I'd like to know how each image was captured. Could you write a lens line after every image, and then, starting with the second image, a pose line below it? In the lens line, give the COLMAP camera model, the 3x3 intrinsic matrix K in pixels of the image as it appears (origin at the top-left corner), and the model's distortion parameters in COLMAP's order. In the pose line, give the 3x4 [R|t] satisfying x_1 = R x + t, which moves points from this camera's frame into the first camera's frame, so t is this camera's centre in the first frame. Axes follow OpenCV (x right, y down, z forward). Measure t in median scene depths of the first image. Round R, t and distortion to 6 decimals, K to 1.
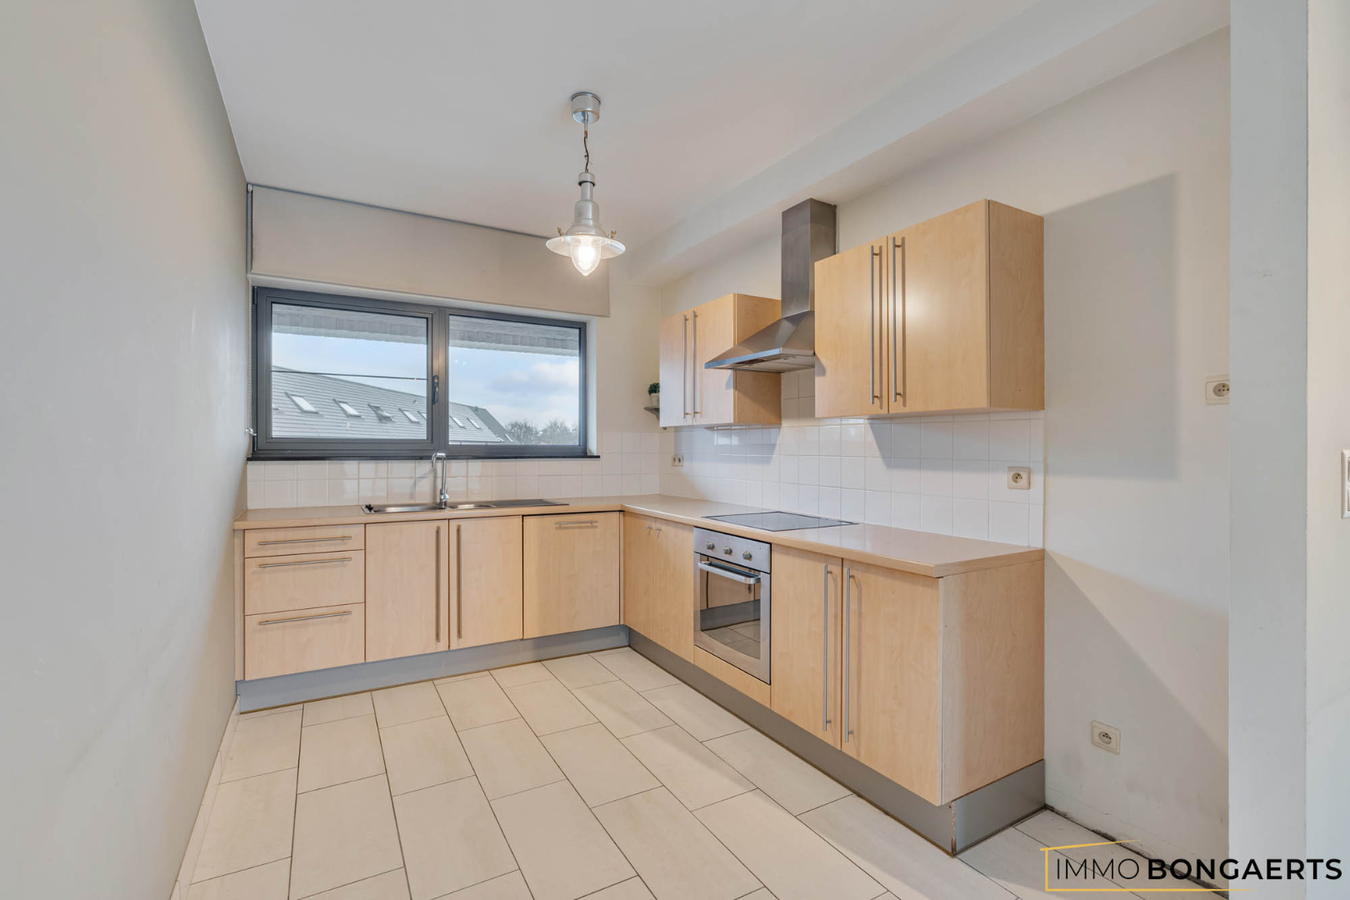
lens RADIAL K [[612.4, 0, 675.0], [0, 612.4, 450.0], [0, 0, 1]] dist [-0.000593, -0.000057]
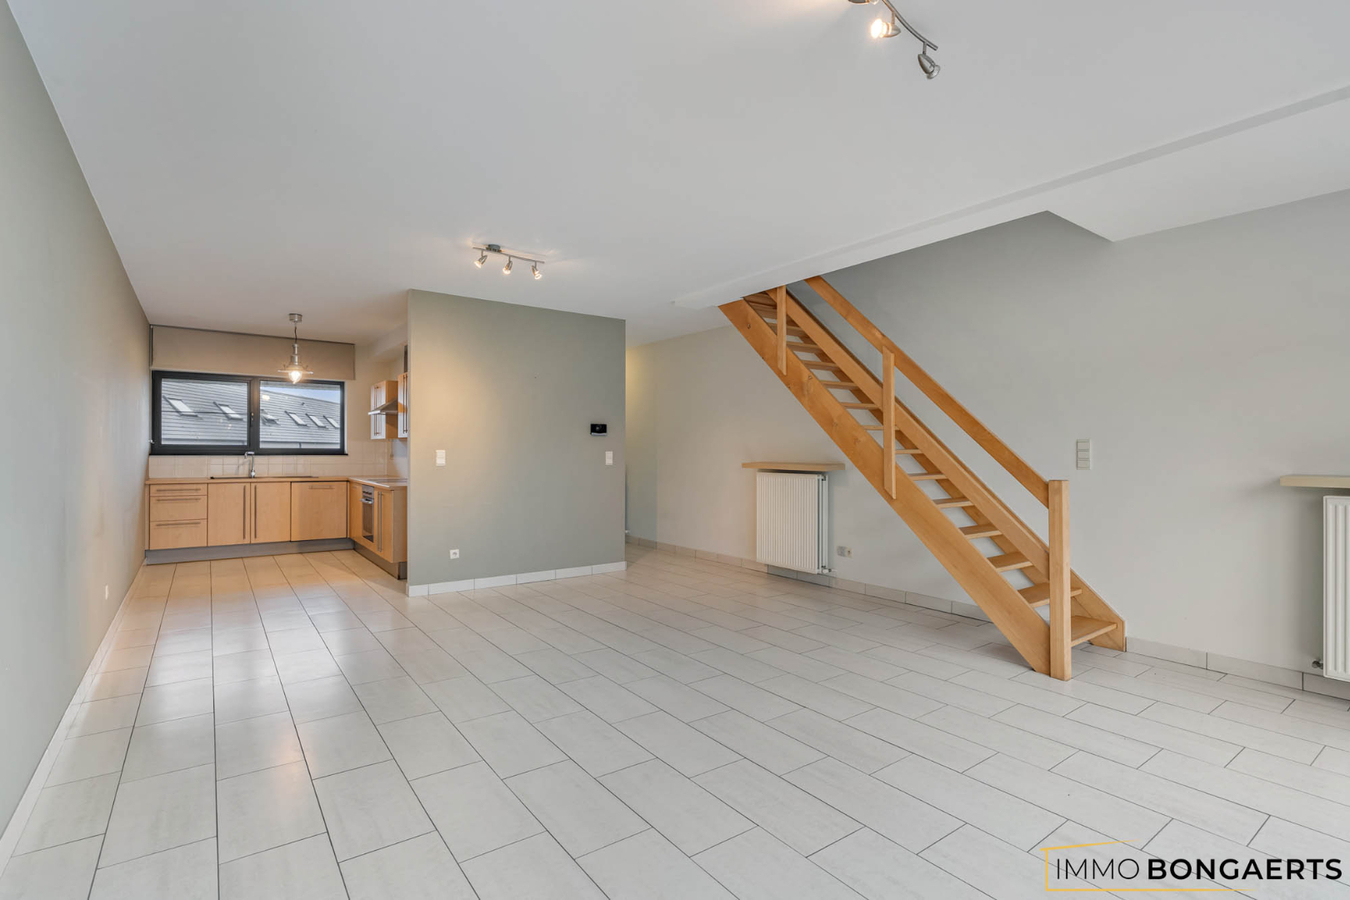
lens RADIAL K [[641.6, 0, 670.1], [0, 641.6, 453.8], [0, 0, 1]] dist [0.000720, -0.000053]
pose [[0.994557, 0.003996, 0.104115, 0.844526], [-0.003873, 0.999992, -0.001382, 0.009691], [-0.104119, 0.000972, 0.994564, -1.367514]]
